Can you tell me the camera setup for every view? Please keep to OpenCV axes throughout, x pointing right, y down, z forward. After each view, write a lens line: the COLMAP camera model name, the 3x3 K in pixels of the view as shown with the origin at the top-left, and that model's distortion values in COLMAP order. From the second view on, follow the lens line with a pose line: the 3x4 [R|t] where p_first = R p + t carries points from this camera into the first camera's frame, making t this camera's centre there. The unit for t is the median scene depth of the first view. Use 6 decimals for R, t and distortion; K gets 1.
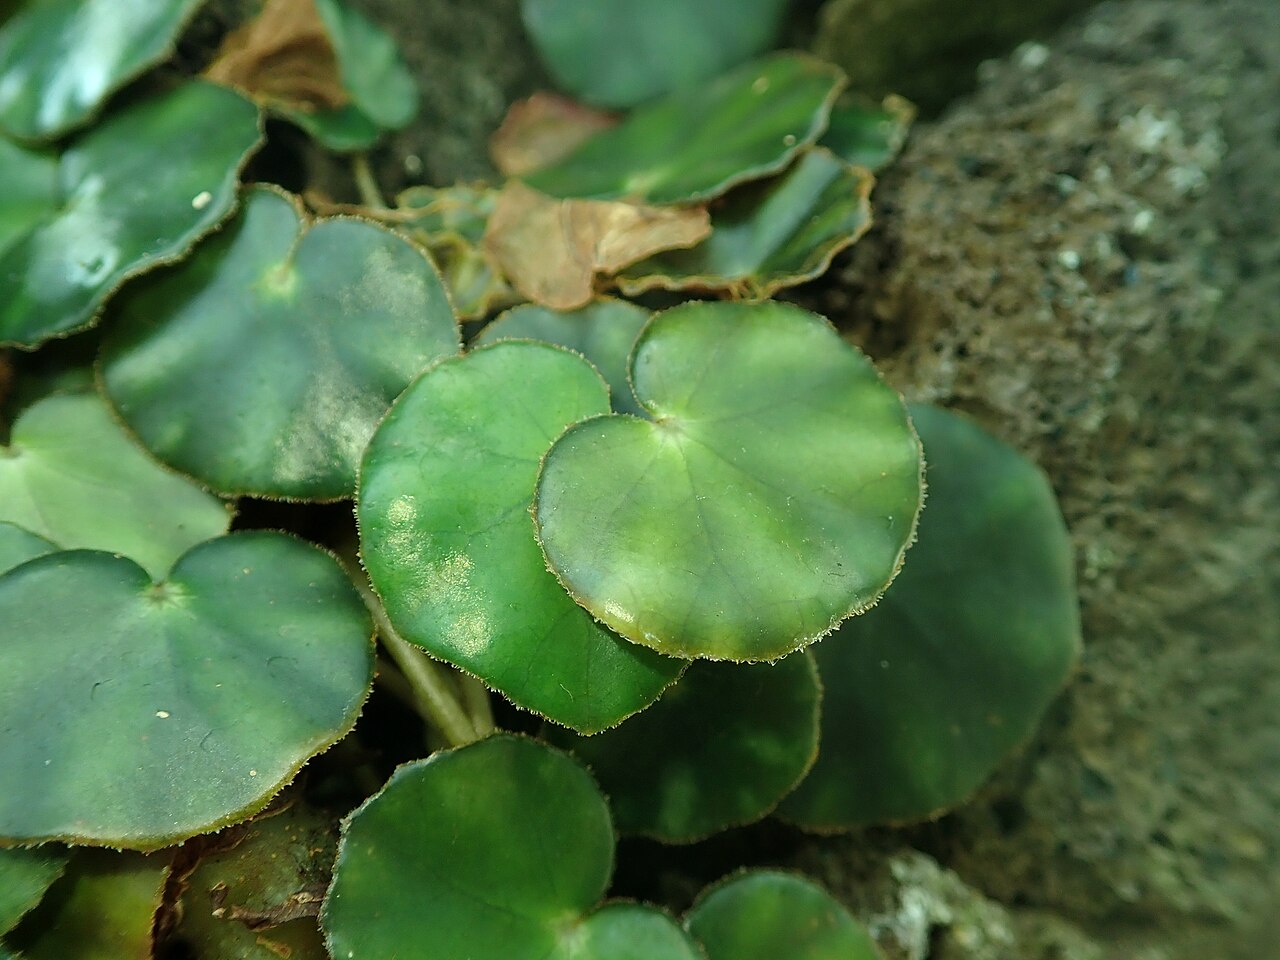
lens RADIAL K [[1154.1, 0, 640.0], [0, 1154.1, 480.0], [0, 0, 1]] dist [-0.025700, -0.017289]
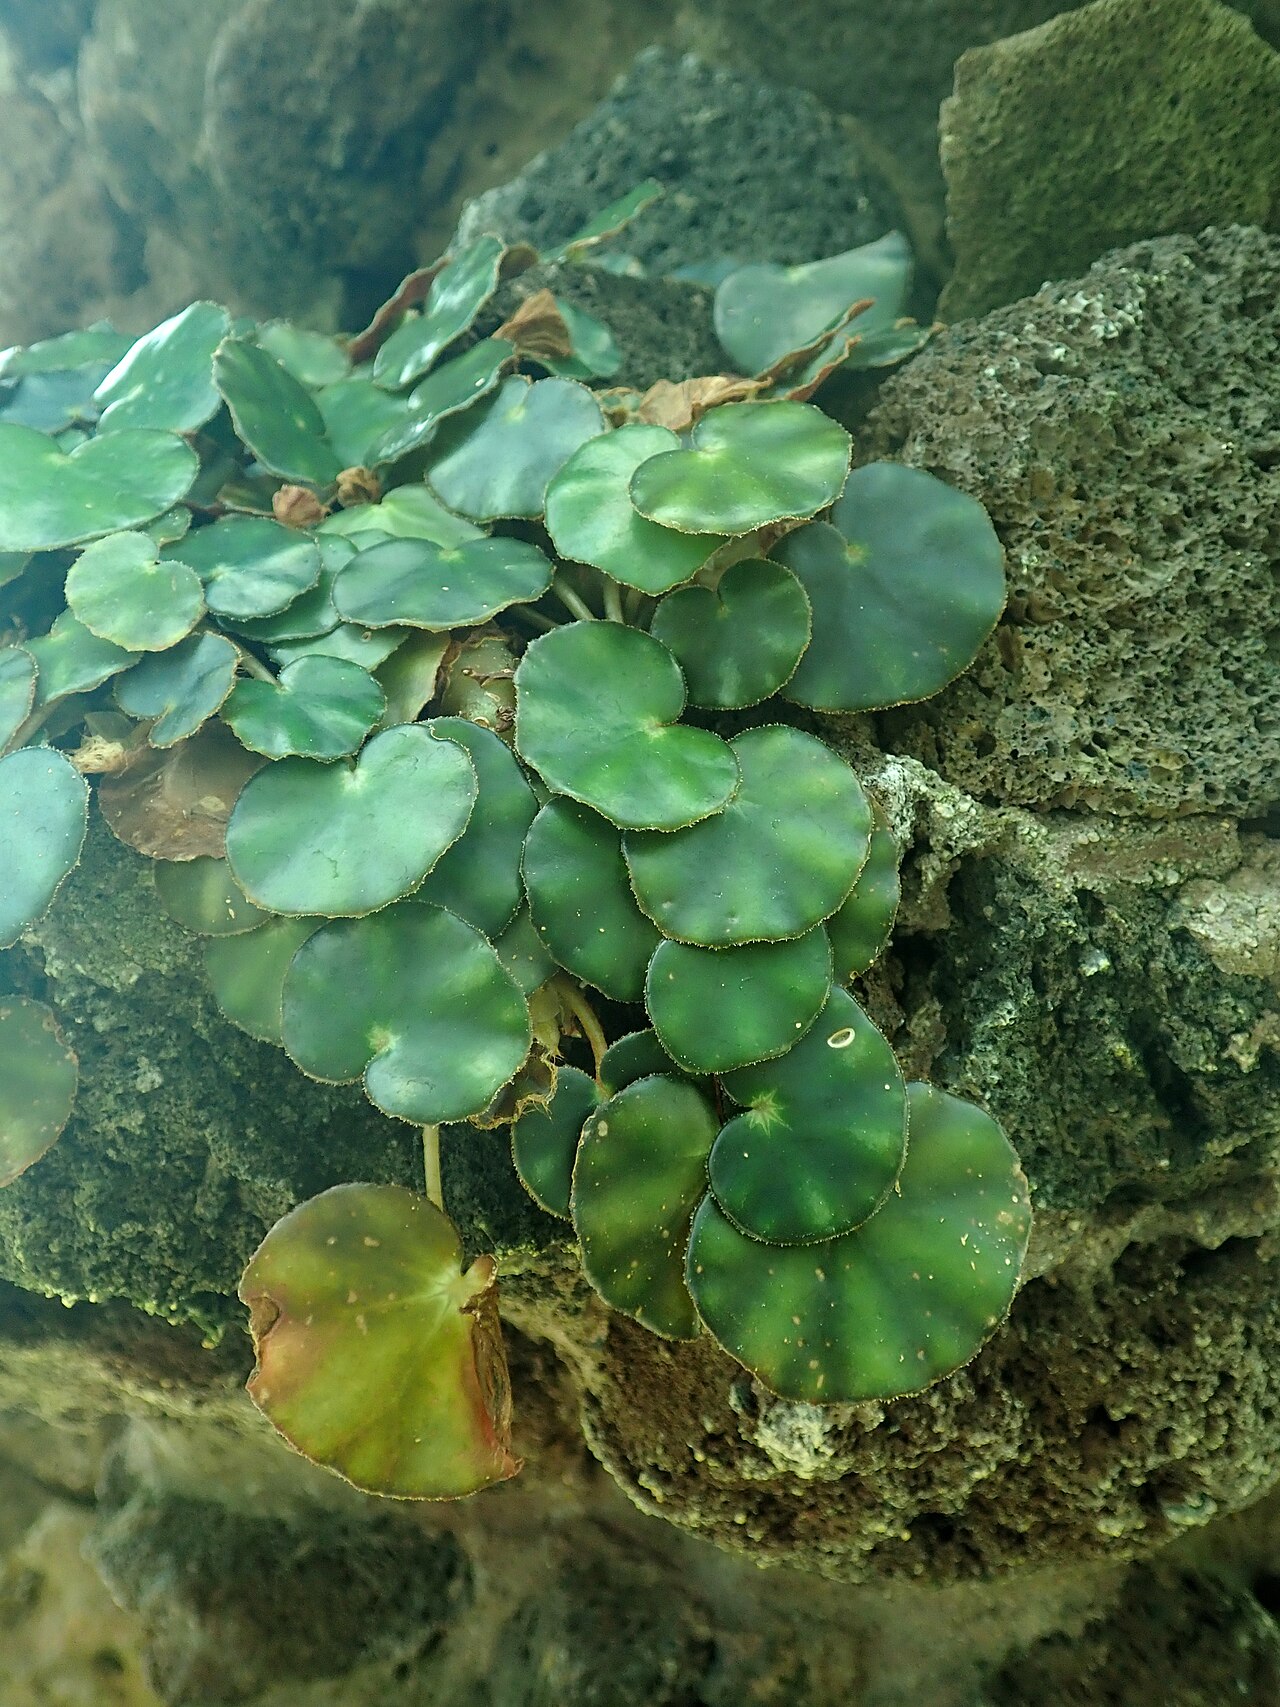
lens RADIAL K [[1539.0, 0, 640.0], [0, 1539.0, 853.5], [0, 0, 1]] dist [-0.025700, -0.017289]
pose [[0.954630, -0.032703, -0.295994, 0.505112], [-0.021434, 0.983828, -0.177828, 0.827811], [0.297023, 0.176104, 0.938491, -0.985506]]
